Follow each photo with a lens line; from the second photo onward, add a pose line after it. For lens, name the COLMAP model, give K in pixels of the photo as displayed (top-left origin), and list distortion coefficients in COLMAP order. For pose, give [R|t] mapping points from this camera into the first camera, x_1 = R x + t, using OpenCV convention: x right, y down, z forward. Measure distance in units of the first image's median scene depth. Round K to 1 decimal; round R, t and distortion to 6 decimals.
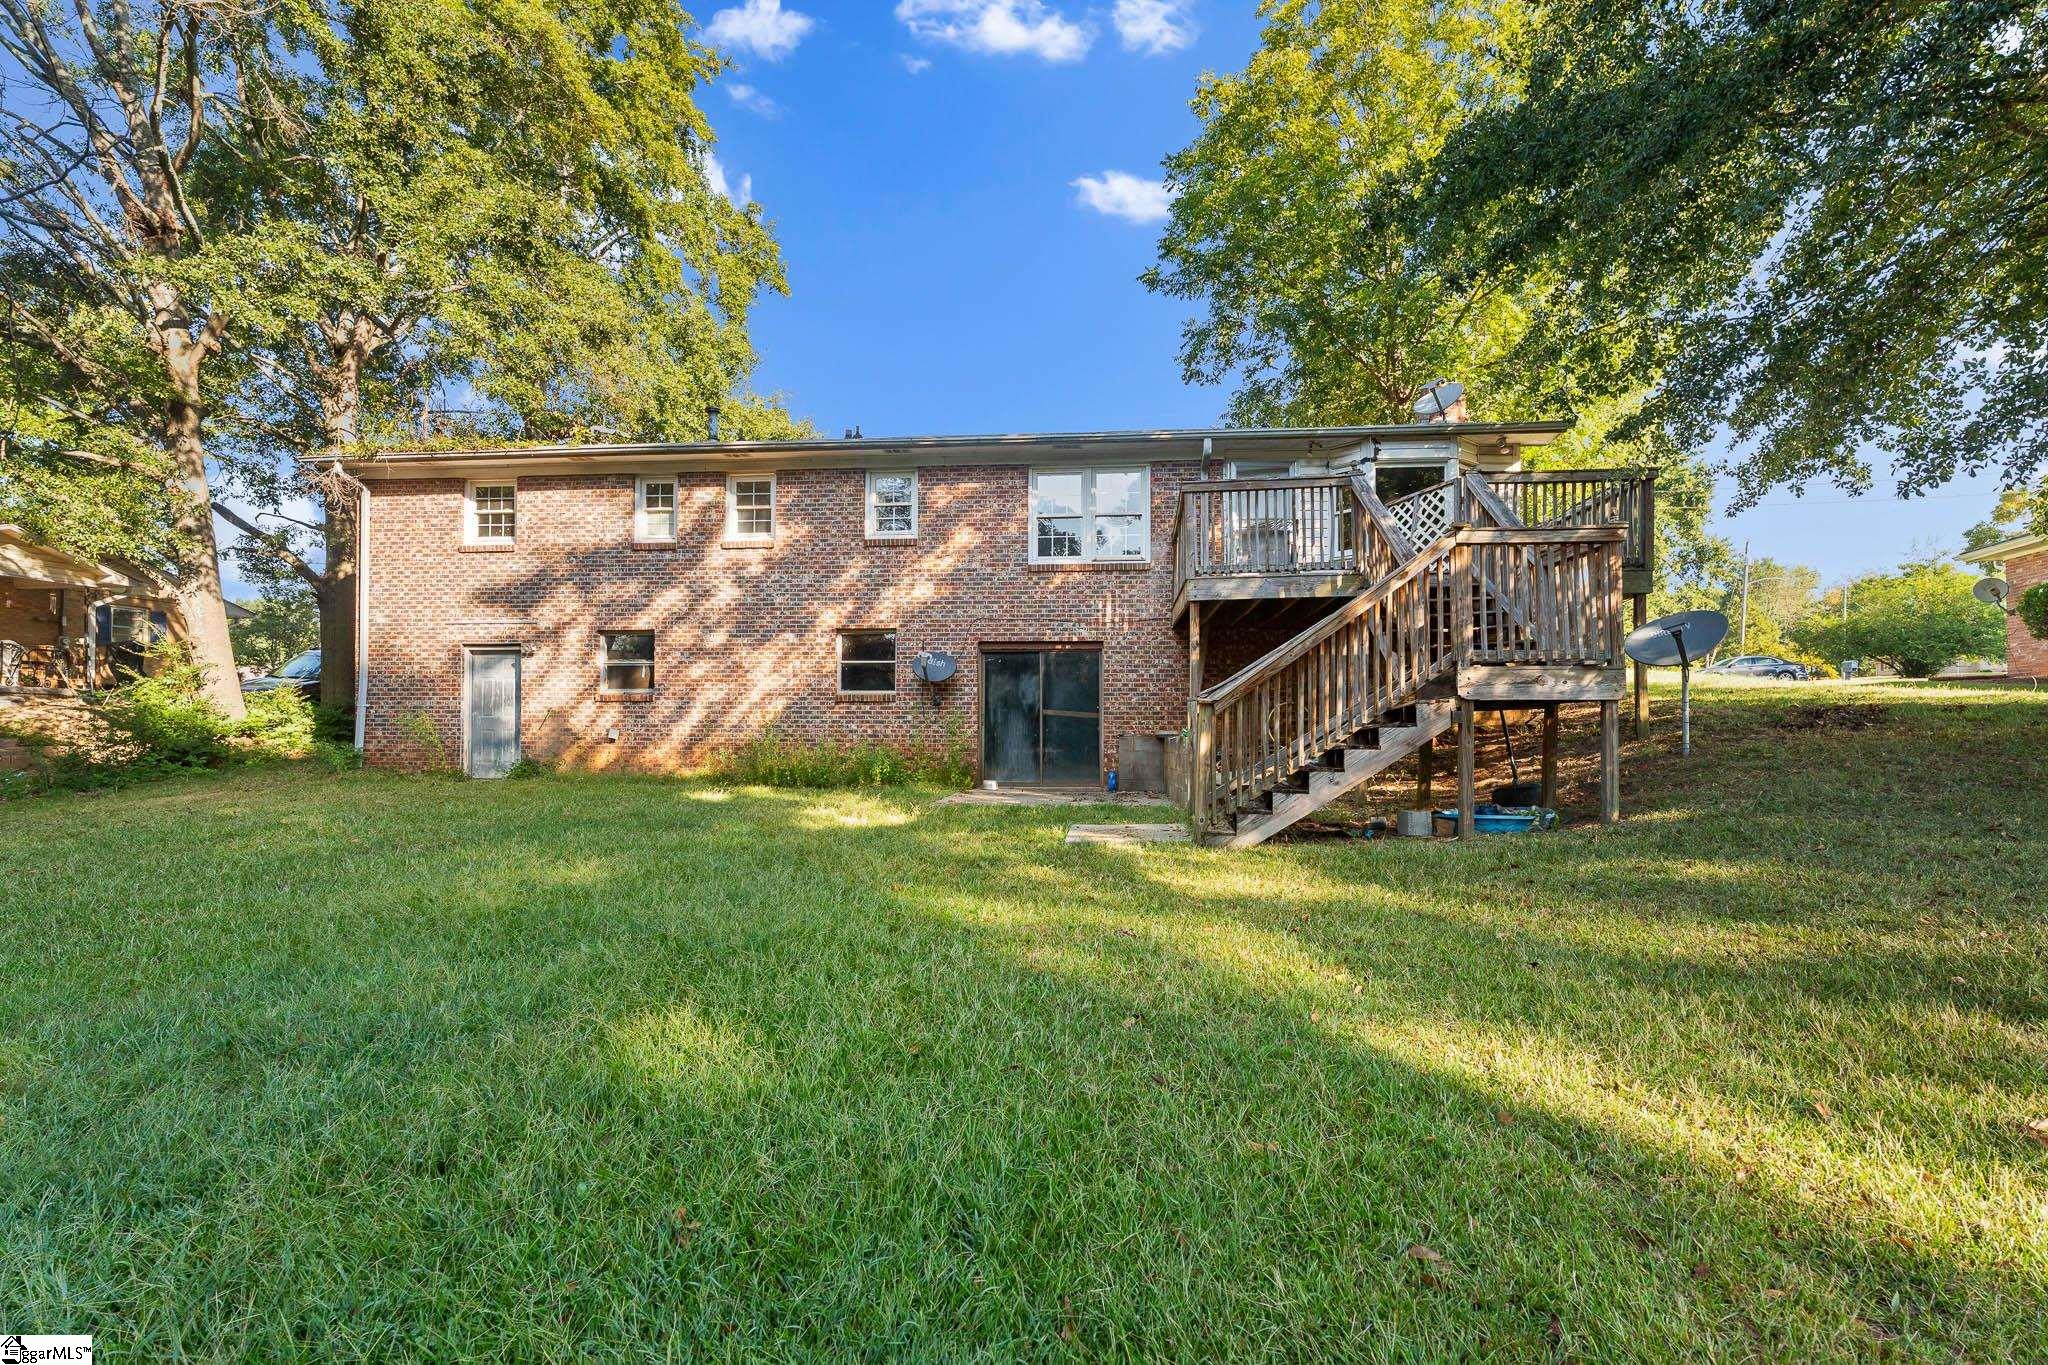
lens RADIAL K [[917.0, 0, 1021.7], [0, 917.0, 688.6], [0, 0, 1]] dist [-0.028335, -0.000008]
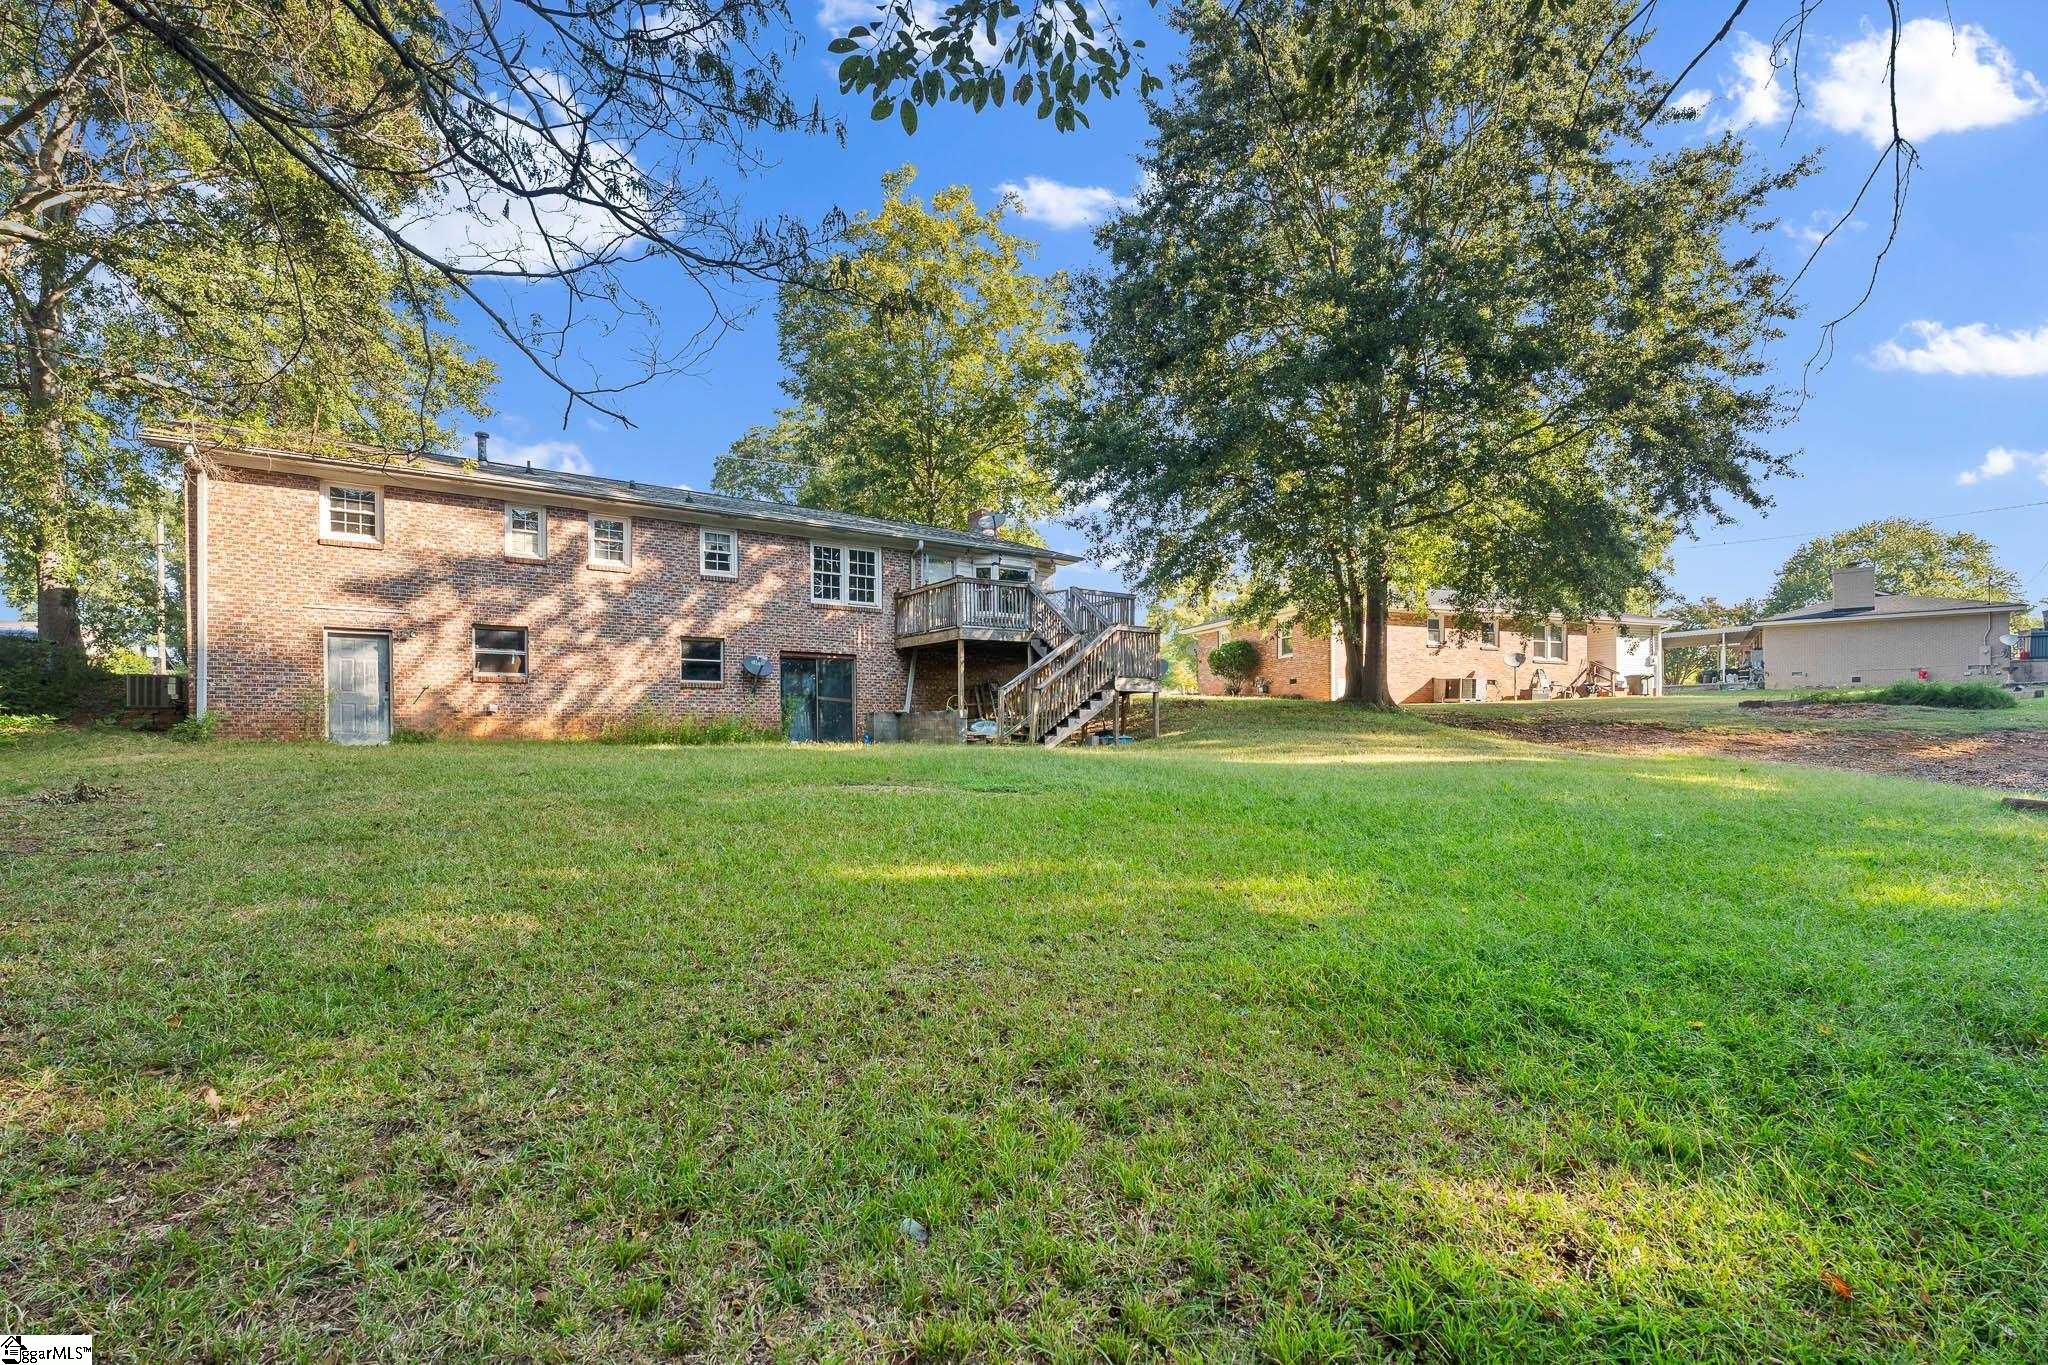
lens RADIAL K [[917.0, 0, 1026.3], [0, 917.0, 683.6], [0, 0, 1]] dist [-0.028335, -0.000008]
pose [[0.765620, 0.029709, 0.642607, -0.686619], [-0.020283, 0.999551, -0.022047, 0.027244], [-0.642974, 0.003846, 0.765879, -0.413012]]
